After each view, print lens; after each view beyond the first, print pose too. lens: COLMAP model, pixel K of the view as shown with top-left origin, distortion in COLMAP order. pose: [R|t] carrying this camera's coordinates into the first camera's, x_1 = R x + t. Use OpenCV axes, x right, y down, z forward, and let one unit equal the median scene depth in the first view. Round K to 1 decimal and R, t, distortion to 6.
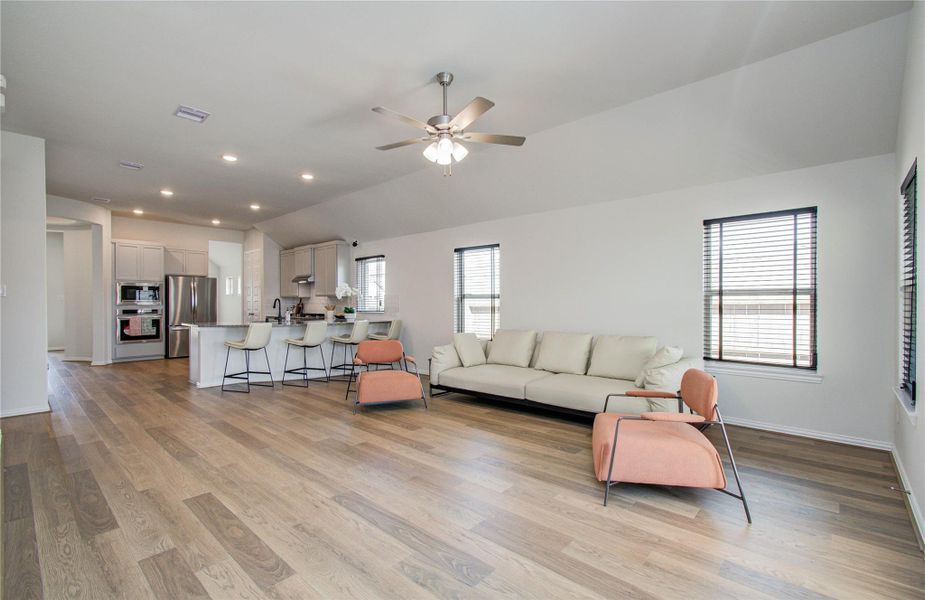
lens RADIAL K [[408.1, 0, 464.0], [0, 408.1, 303.1], [0, 0, 1]] dist [0.005973, 0.000475]
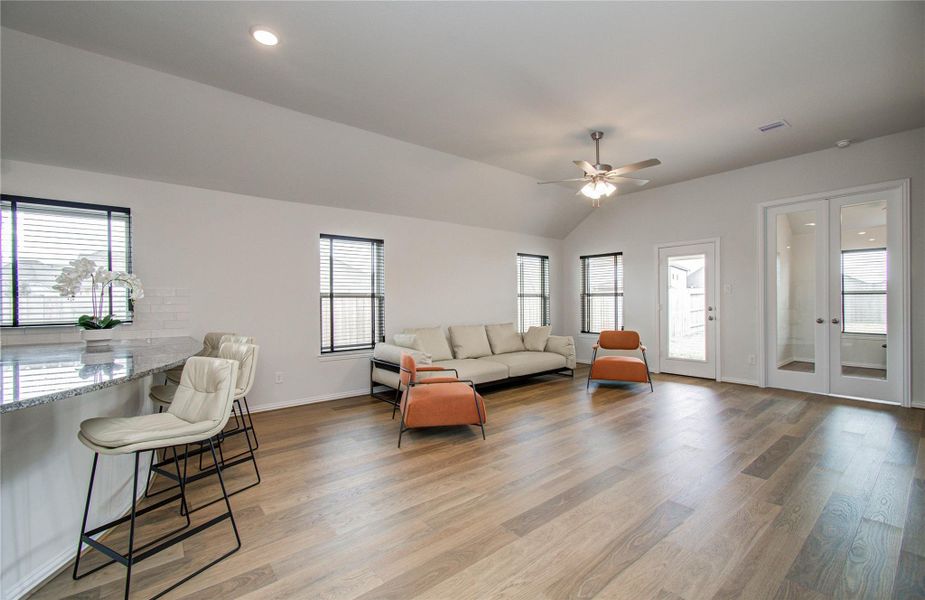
lens RADIAL K [[396.4, 0, 460.1], [0, 396.4, 300.6], [0, 0, 1]] dist [-0.018006, 0.011123]
pose [[0.157561, 0.001530, 0.987508, -1.123055], [0.015647, 0.999869, -0.004046, 0.003774], [-0.987385, 0.016089, 0.157516, 0.995976]]
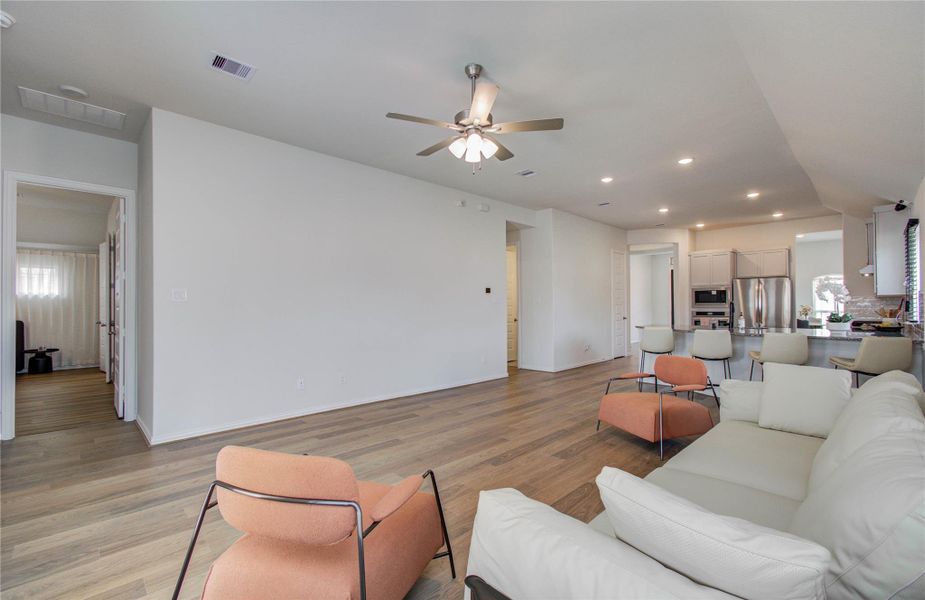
lens RADIAL K [[408.1, 0, 464.0], [0, 408.1, 303.1], [0, 0, 1]] dist [0.005973, 0.000475]
pose [[-0.055095, -0.005143, -0.998468, 0.716308], [0.003546, 0.999979, -0.005346, -0.008609], [0.998475, -0.003835, -0.055076, 0.817716]]
